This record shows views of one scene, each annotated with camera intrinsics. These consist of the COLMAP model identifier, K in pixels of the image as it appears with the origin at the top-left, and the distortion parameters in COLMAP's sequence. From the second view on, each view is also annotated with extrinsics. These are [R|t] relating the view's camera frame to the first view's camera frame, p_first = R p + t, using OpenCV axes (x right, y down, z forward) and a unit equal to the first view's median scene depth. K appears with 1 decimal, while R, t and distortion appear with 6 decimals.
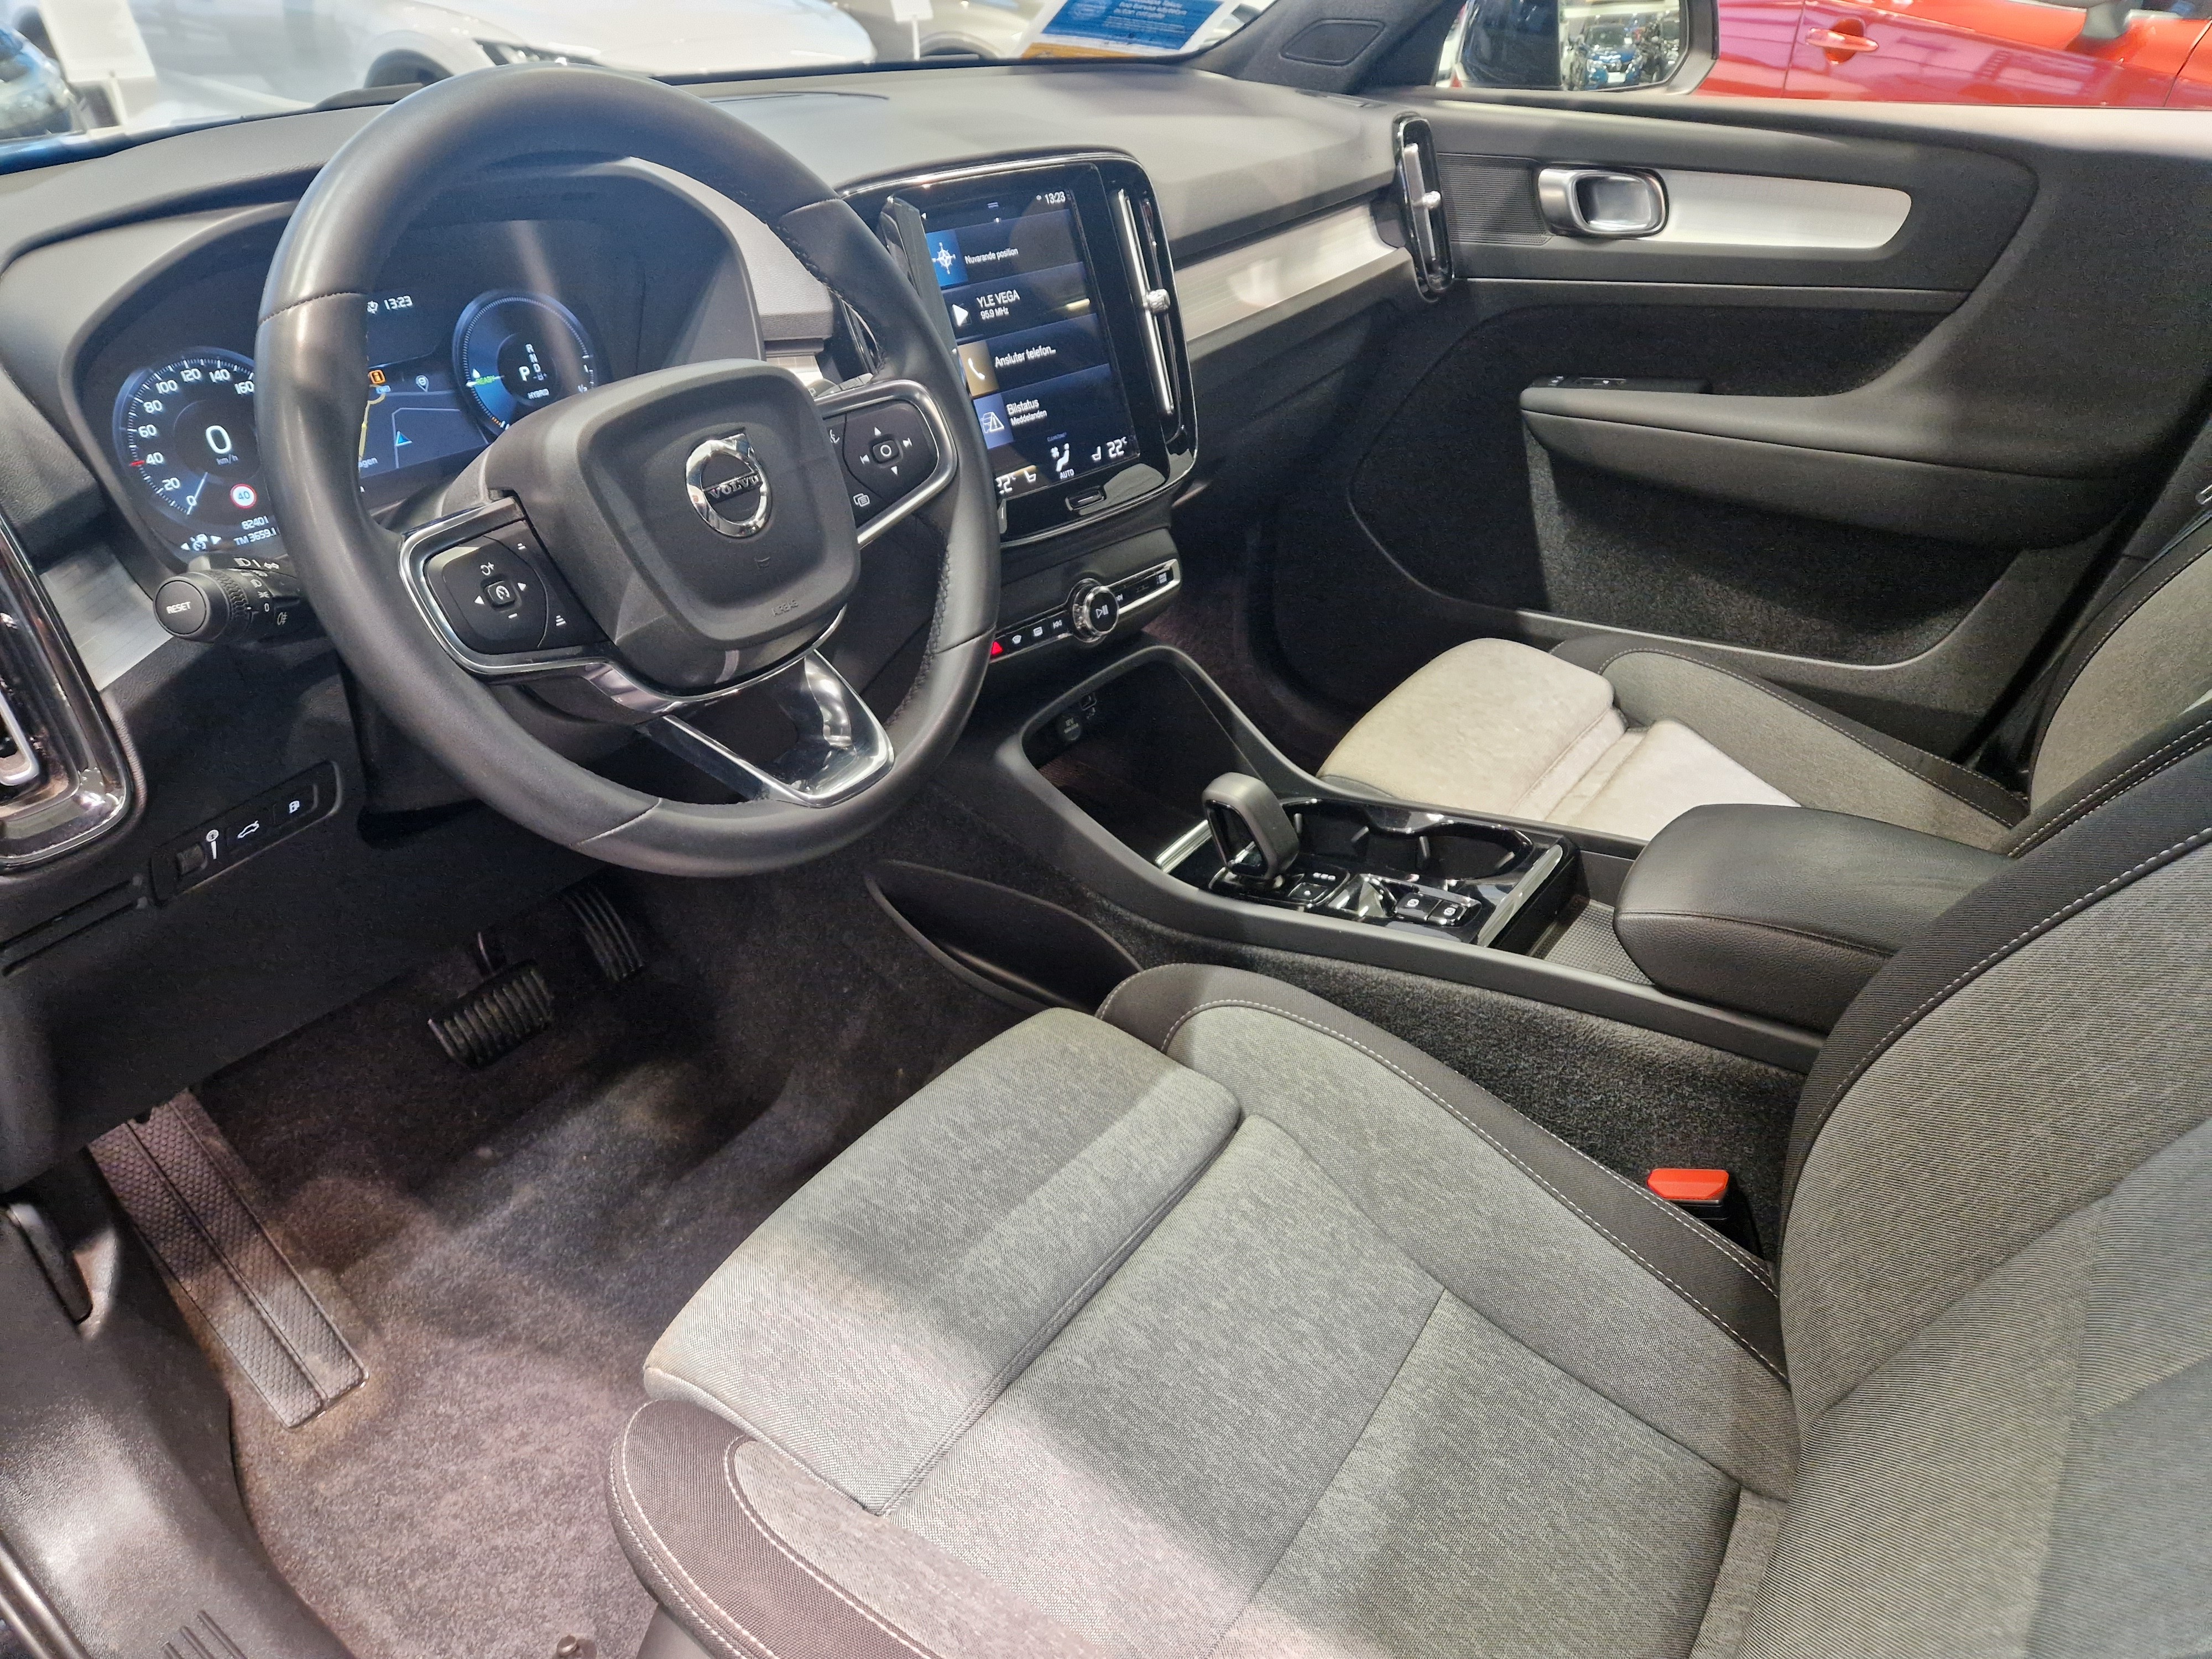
lens RADIAL K [[1494.1, 0, 1116.7], [0, 1494.1, 847.5], [0, 0, 1]] dist [0.087115, -0.090836]
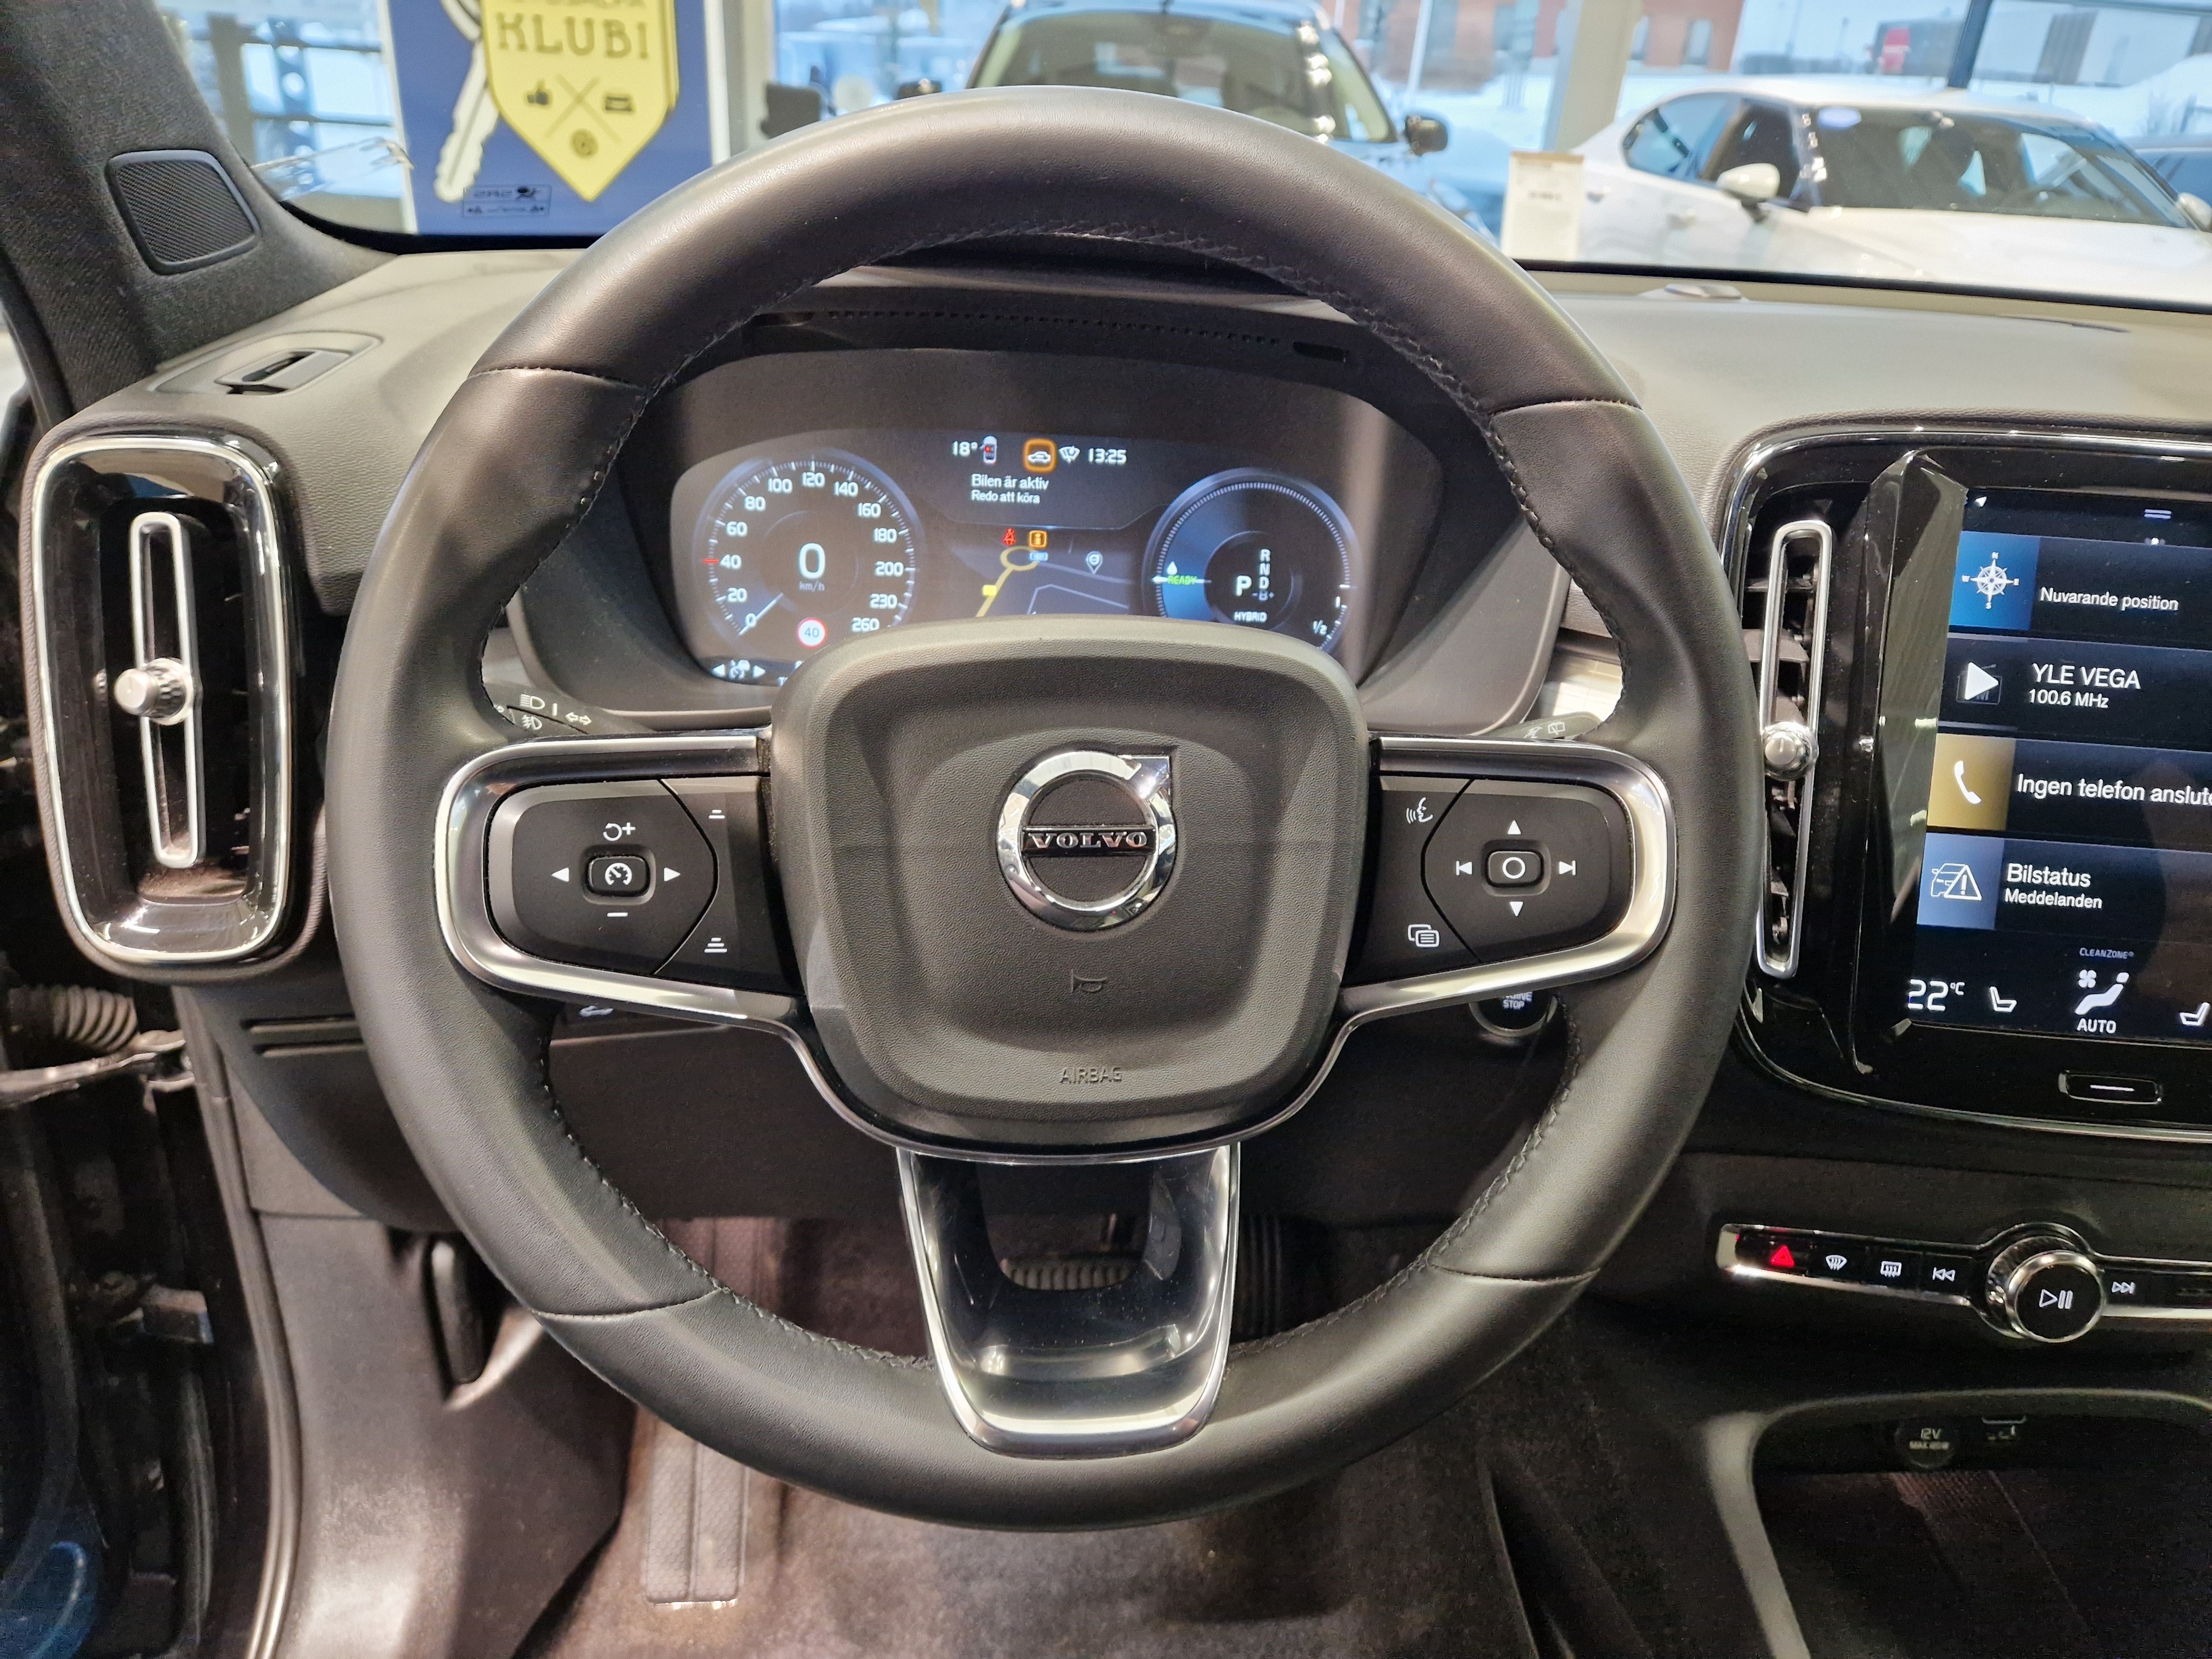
lens RADIAL K [[1494.1, 0, 1116.7], [0, 1494.1, 847.5], [0, 0, 1]] dist [0.087115, -0.090836]
pose [[0.648153, 0.359762, -0.671170, 0.065215], [-0.450482, 0.891751, 0.042965, -0.154497], [0.613974, 0.274502, 0.740058, 0.357753]]
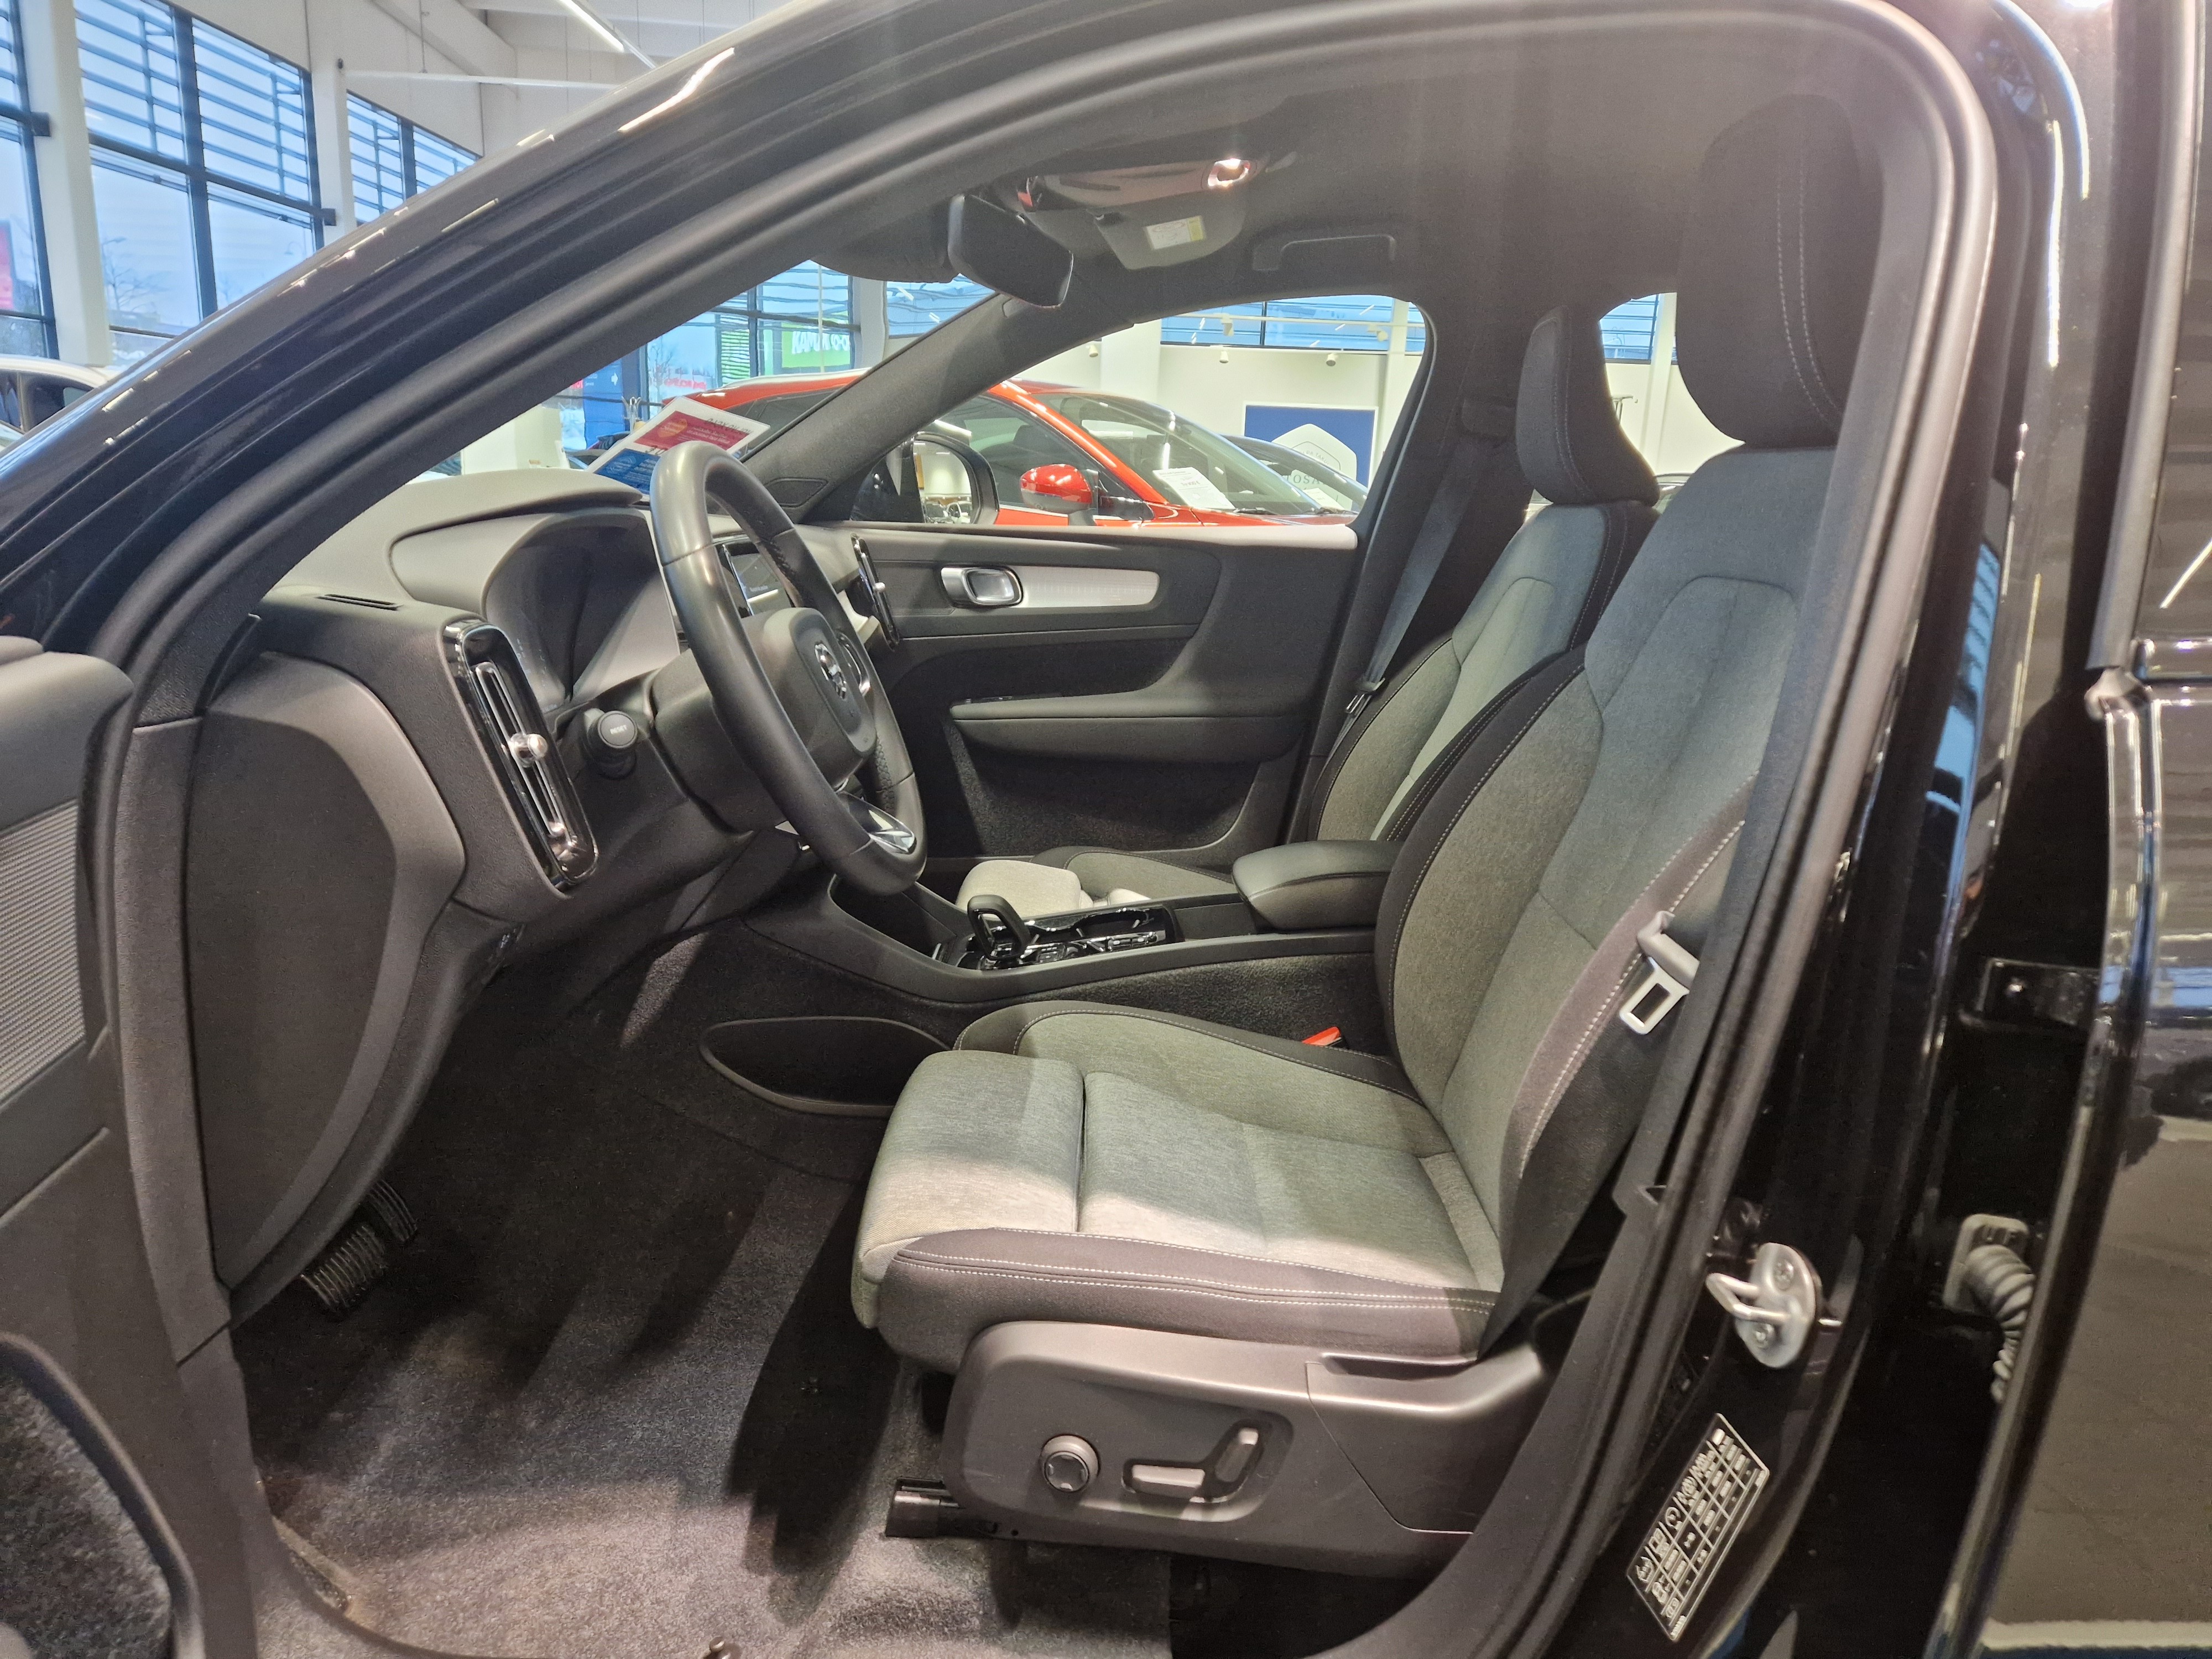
lens RADIAL K [[1494.1, 0, 1116.7], [0, 1494.1, 847.5], [0, 0, 1]] dist [0.087115, -0.090836]
pose [[0.819084, -0.125872, 0.559694, -0.556610], [0.287350, 0.934438, -0.210372, 0.227685], [-0.496520, 0.333140, 0.801552, -0.256725]]
